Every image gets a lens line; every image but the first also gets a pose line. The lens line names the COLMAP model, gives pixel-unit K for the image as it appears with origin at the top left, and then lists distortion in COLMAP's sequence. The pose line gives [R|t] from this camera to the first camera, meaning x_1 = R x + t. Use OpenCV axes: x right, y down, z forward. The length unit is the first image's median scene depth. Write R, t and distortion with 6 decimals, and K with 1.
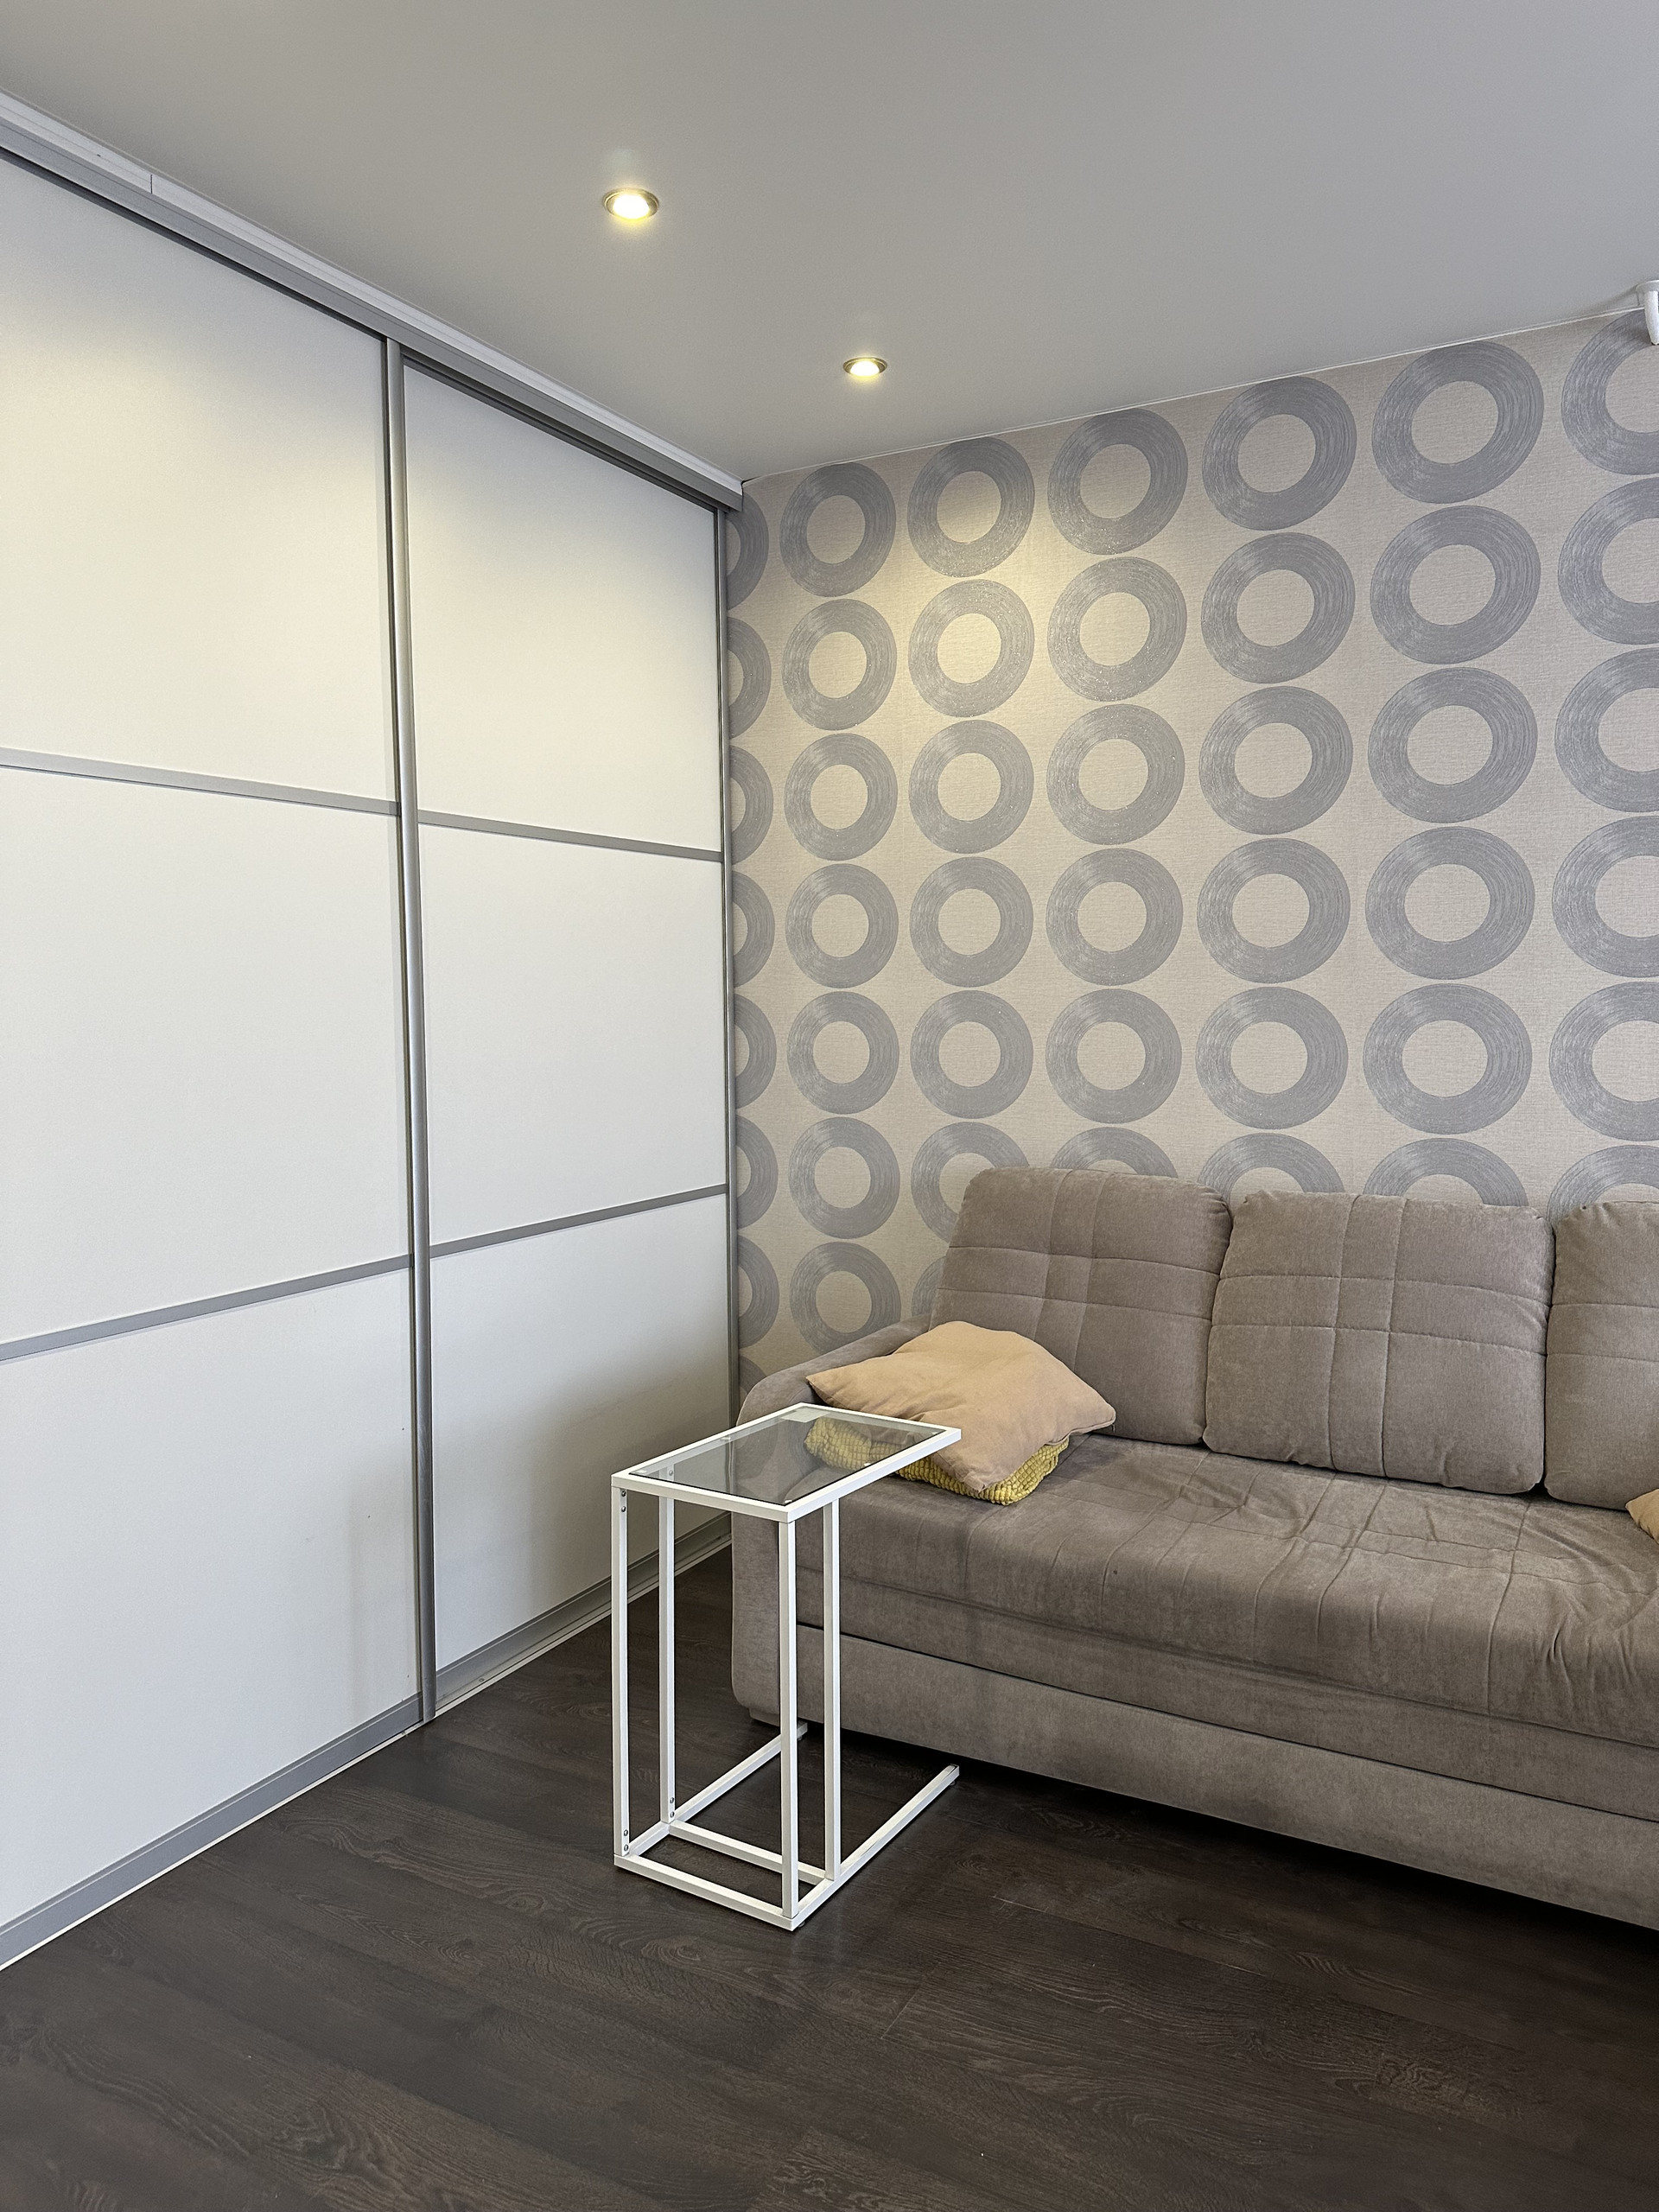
lens RADIAL K [[1668.1, 0, 827.6], [0, 1668.1, 1028.7], [0, 0, 1]] dist [0.115491, 0.003231]
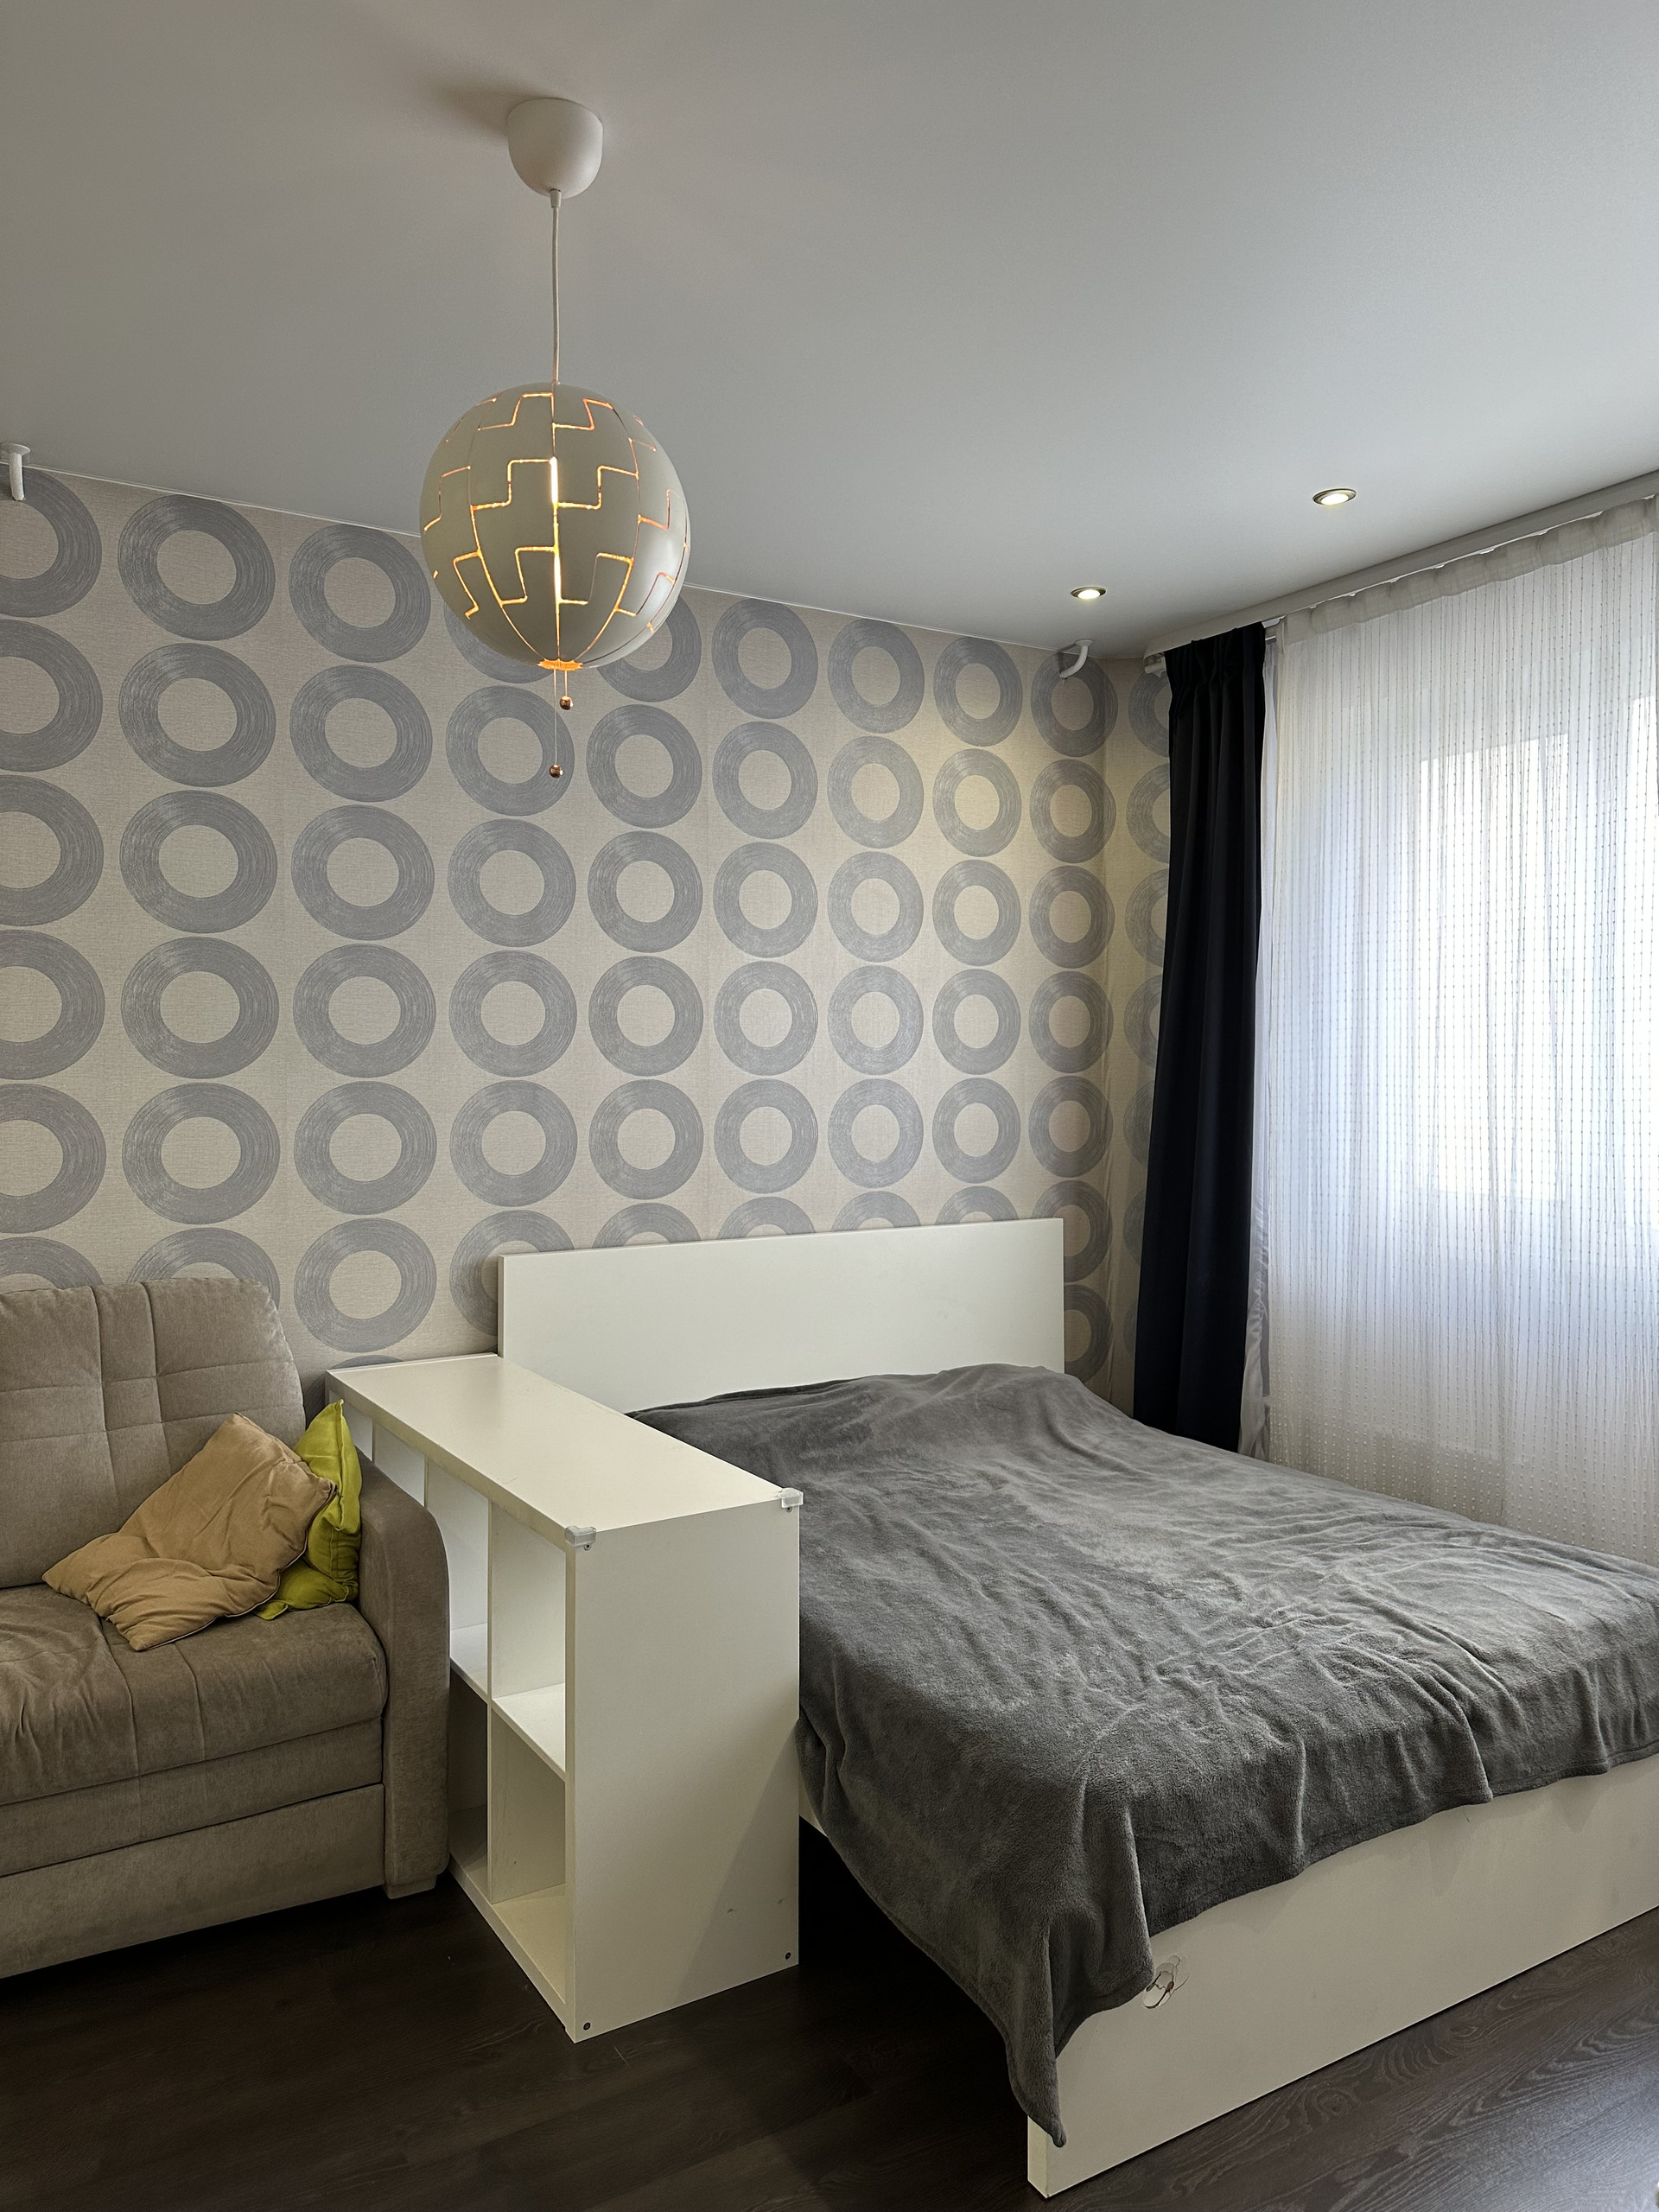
lens RADIAL K [[1543.3, 0, 829.8], [0, 1543.3, 1070.6], [0, 0, 1]] dist [0.153860, -0.203689]
pose [[0.509386, 0.010026, 0.860480, -0.286080], [0.022084, 0.999451, -0.024718, -0.000616], [-0.860255, 0.031594, 0.508885, 0.153274]]
